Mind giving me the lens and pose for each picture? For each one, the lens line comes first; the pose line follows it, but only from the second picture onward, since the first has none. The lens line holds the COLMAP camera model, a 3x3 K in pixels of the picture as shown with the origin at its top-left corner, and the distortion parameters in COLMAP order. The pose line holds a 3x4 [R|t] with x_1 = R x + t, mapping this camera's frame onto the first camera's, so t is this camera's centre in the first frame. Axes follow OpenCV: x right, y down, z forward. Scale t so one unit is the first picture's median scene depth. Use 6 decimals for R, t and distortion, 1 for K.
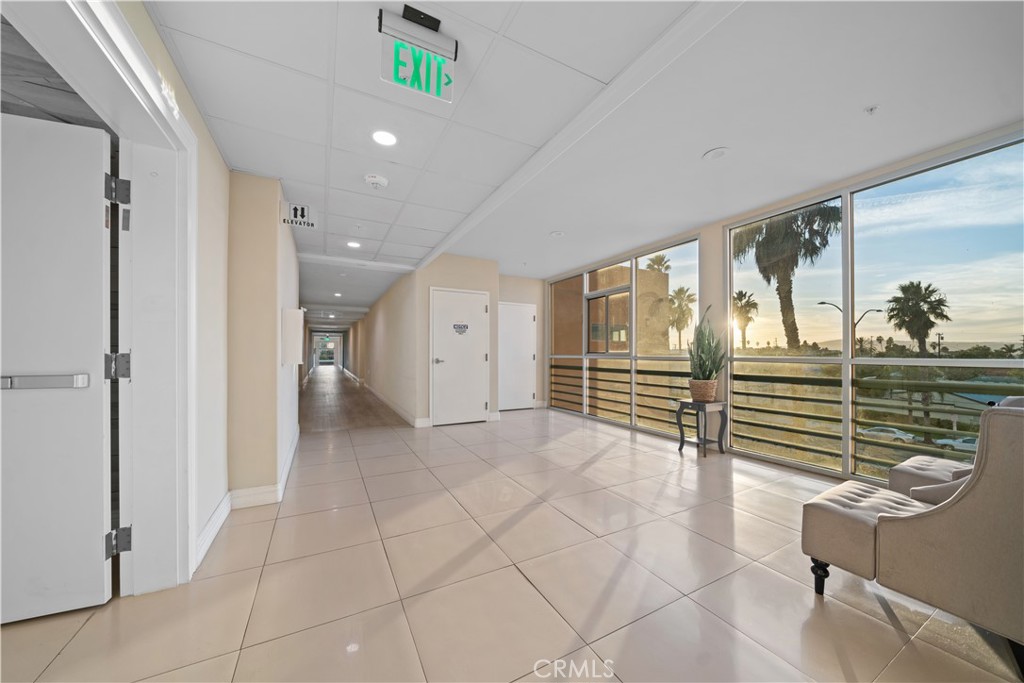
lens RADIAL K [[355.4, 0, 507.0], [0, 355.4, 351.8], [0, 0, 1]] dist [0.002474, 0.000004]
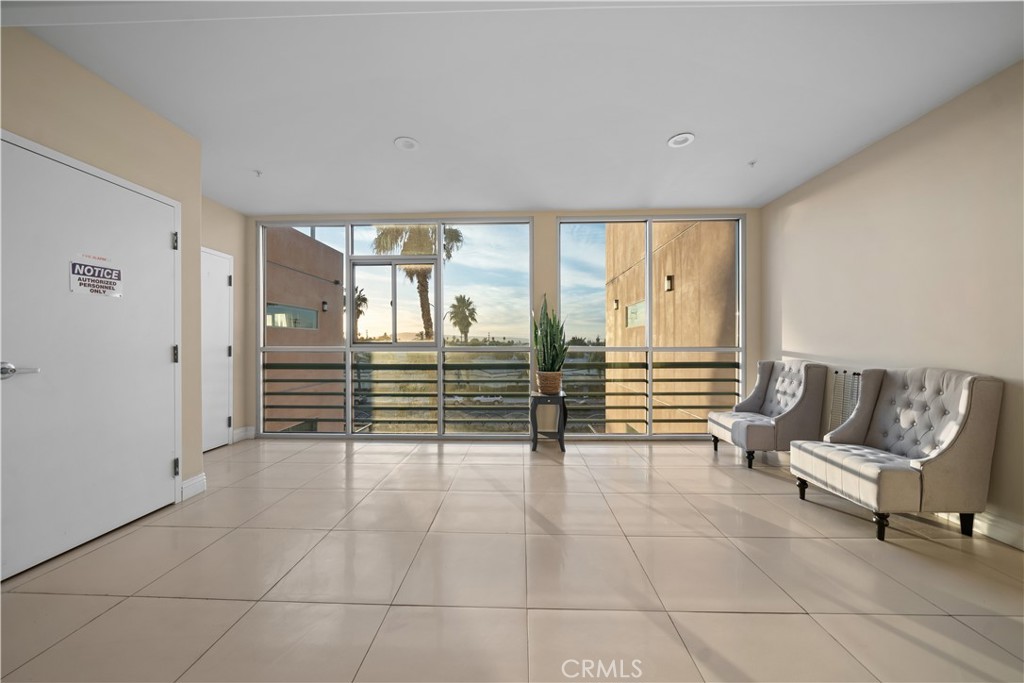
lens RADIAL K [[355.4, 0, 509.7], [0, 355.4, 341.6], [0, 0, 1]] dist [0.002474, 0.000004]
pose [[0.496214, 0.001941, 0.868198, -0.092136], [-0.000235, 0.999998, -0.002102, 0.000513], [-0.868200, 0.000839, 0.496213, 0.174549]]
